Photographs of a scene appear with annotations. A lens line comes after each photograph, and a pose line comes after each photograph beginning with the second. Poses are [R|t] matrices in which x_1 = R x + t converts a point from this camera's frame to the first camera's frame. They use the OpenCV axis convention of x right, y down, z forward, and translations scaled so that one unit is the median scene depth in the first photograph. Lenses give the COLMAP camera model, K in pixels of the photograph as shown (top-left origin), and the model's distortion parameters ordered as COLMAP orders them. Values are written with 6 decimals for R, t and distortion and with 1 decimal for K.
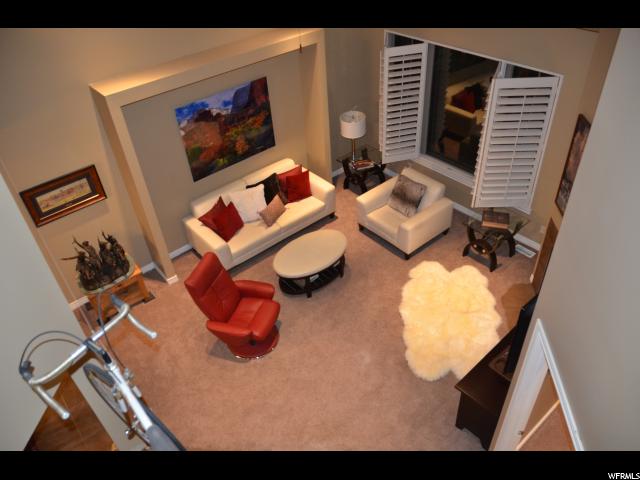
lens RADIAL K [[489.2, 0, 316.2], [0, 489.2, 247.5], [0, 0, 1]] dist [-0.039507, 0.001727]
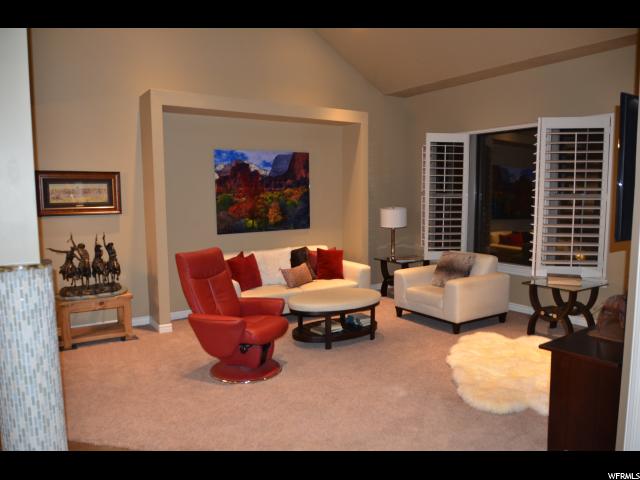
lens RADIAL K [[489.2, 0, 316.2], [0, 489.2, 247.5], [0, 0, 1]] dist [-0.039507, 0.001727]
pose [[0.991684, 0.068248, -0.109110, 0.039202], [-0.116686, 0.834447, -0.538593, 0.377986], [0.054288, 0.546846, 0.835471, 0.261939]]
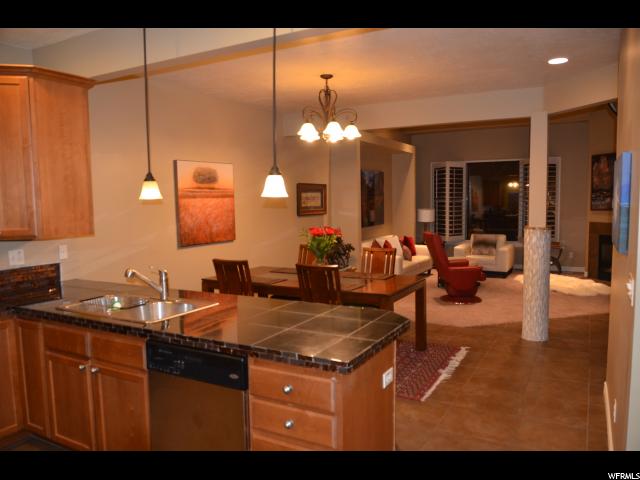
lens RADIAL K [[489.2, 0, 316.2], [0, 489.2, 247.5], [0, 0, 1]] dist [-0.039507, 0.001727]
pose [[0.932759, 0.013897, 0.360232, -0.863885], [0.194622, 0.821713, -0.535640, 0.623044], [-0.303452, 0.569732, 0.763756, 0.051569]]
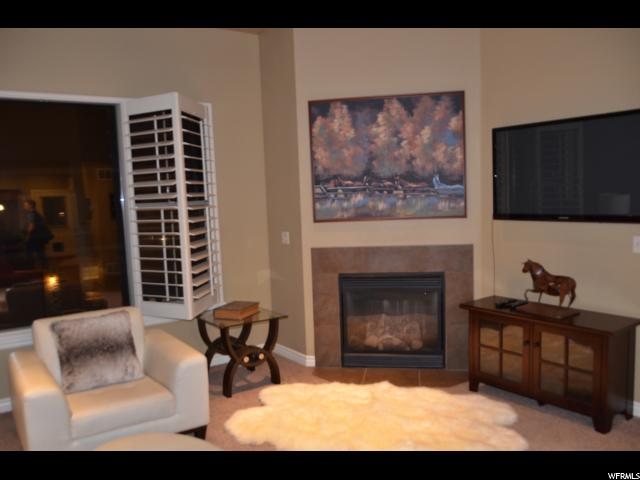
lens RADIAL K [[564.8, 0, 320.0], [0, 564.8, 240.0], [0, 0, 1]] dist [-0.005330, -0.005682]
pose [[0.080530, -0.036025, 0.996101, -0.344565], [0.659381, 0.751355, -0.026135, -0.035429], [-0.747484, 0.658914, 0.084261, 0.783072]]
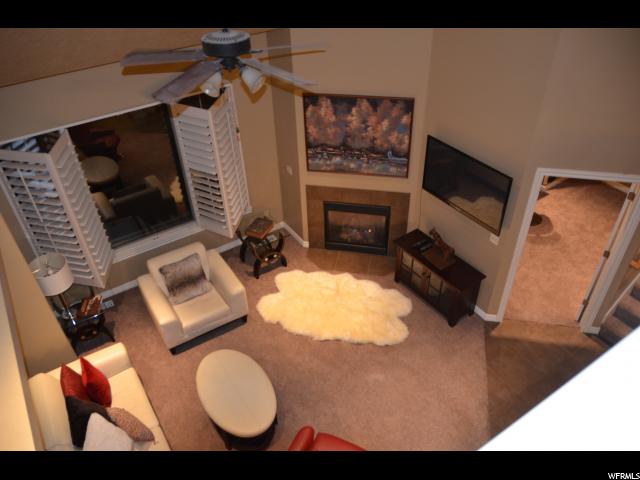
lens RADIAL K [[489.2, 0, 316.2], [0, 489.2, 247.5], [0, 0, 1]] dist [-0.039507, 0.001727]
pose [[0.123727, -0.570689, 0.811791, -0.473884], [0.651253, 0.663942, 0.367492, -0.327265], [-0.748706, 0.483213, 0.453811, 0.450951]]
